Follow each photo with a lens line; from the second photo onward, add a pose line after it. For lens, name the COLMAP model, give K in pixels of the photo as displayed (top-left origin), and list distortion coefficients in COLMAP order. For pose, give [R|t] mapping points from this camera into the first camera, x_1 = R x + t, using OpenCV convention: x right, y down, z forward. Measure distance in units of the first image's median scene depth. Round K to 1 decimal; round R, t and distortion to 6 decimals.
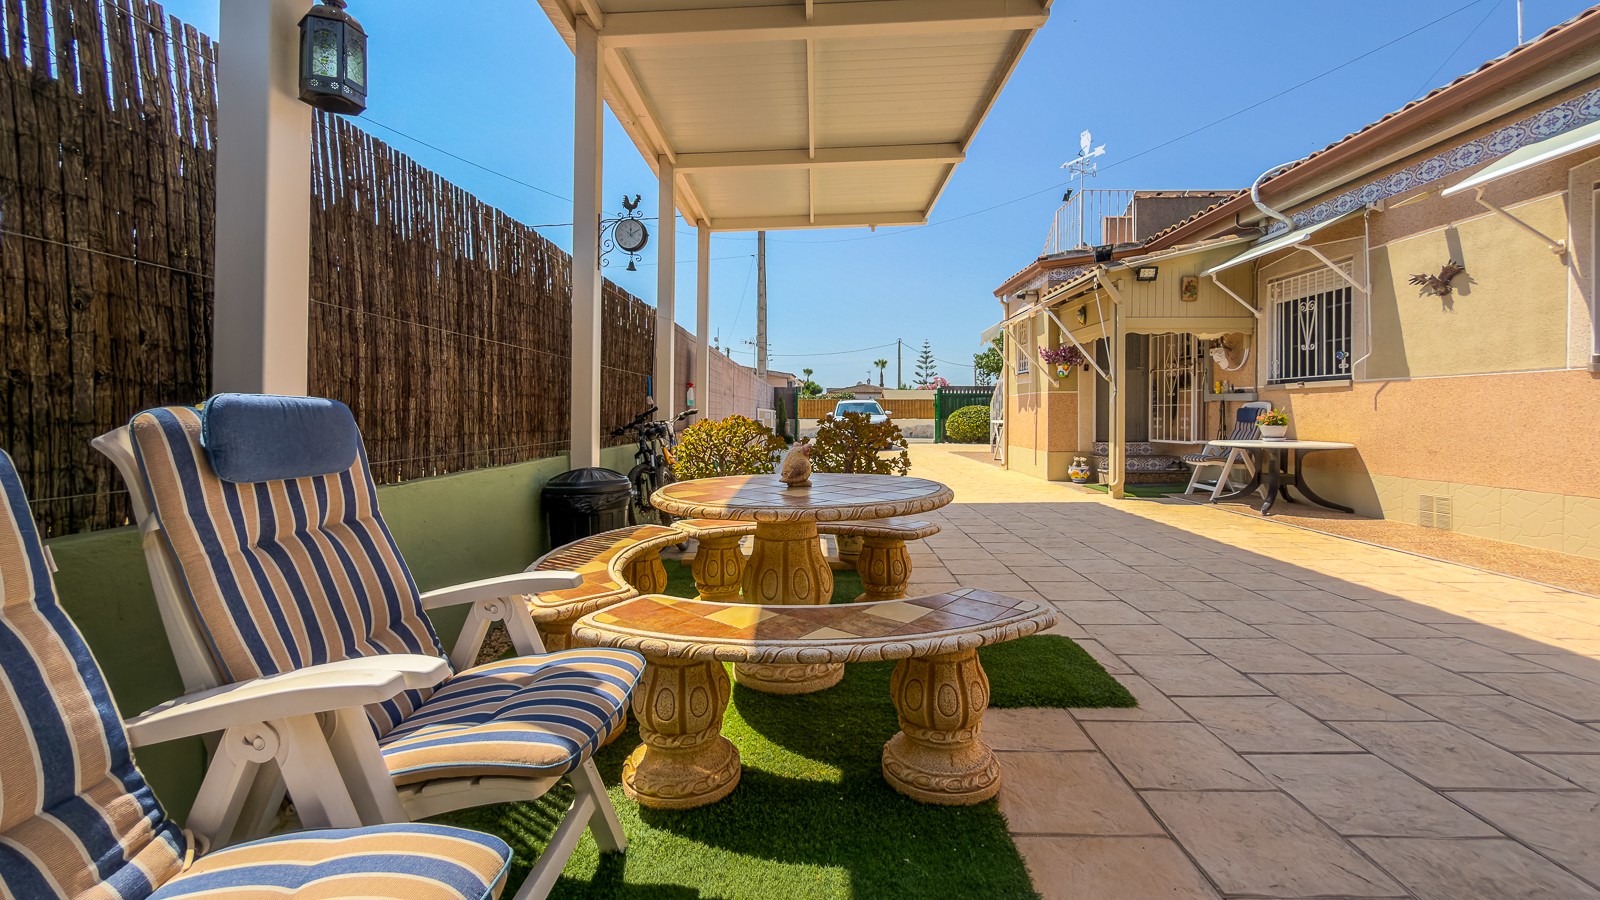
lens RADIAL K [[625.6, 0, 785.8], [0, 625.6, 443.2], [0, 0, 1]] dist [-0.000080, 0.000202]
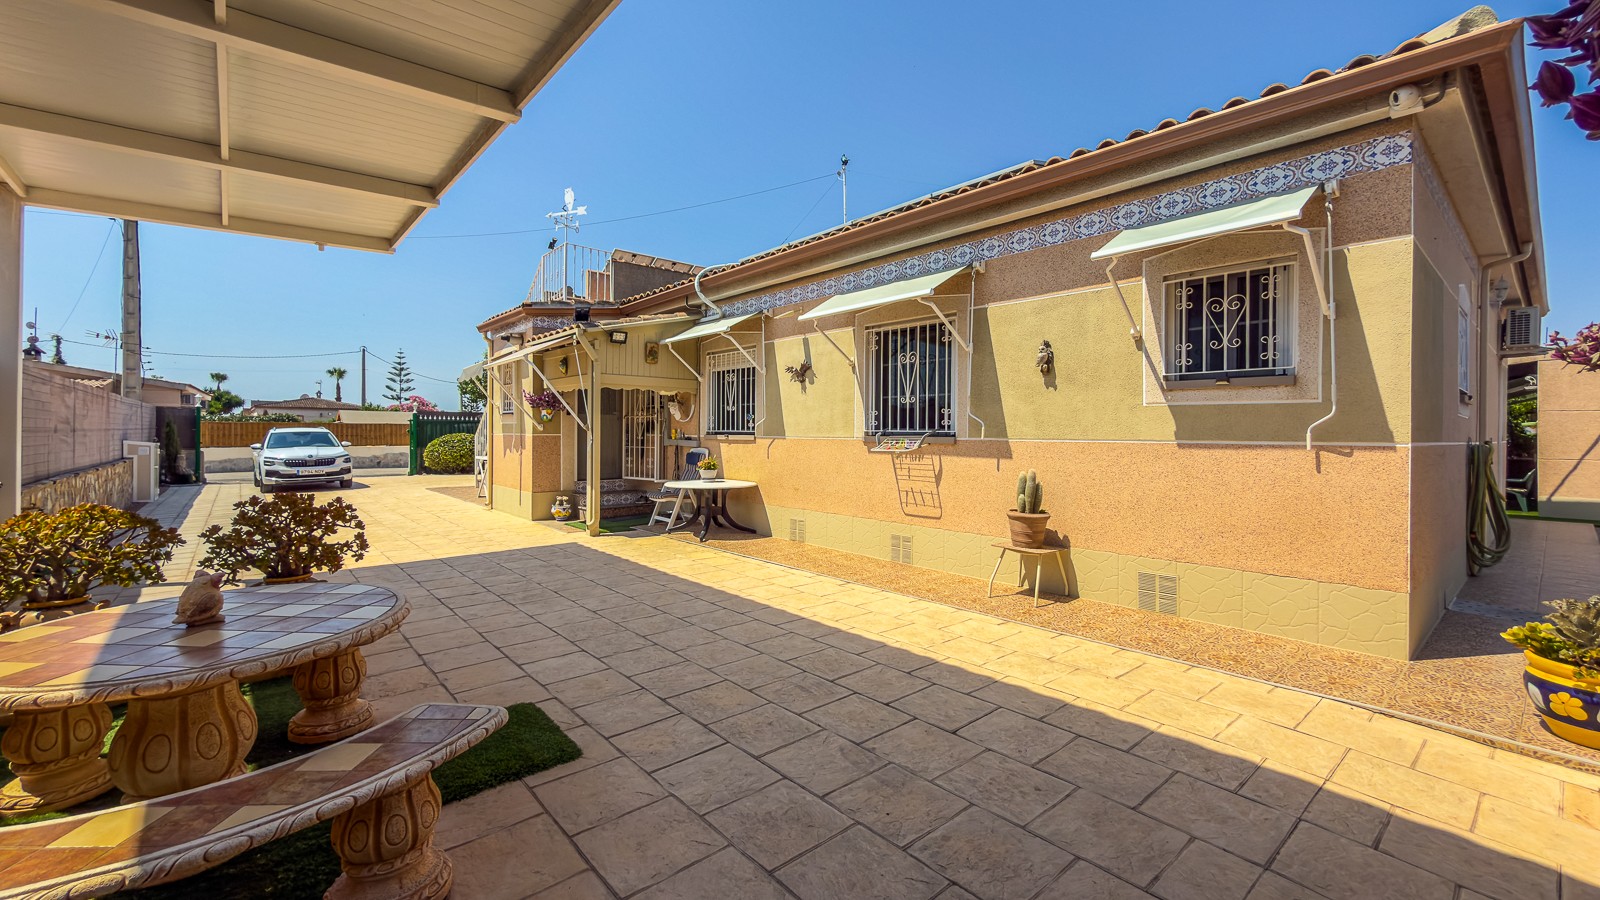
lens RADIAL K [[653.4, 0, 797.7], [0, 653.4, 451.6], [0, 0, 1]] dist [0.000303, 0.000167]
pose [[0.724618, -0.001102, 0.689150, -0.003307], [-0.009608, 0.999885, 0.011701, -0.083324], [-0.689084, -0.015100, 0.724524, -0.086946]]
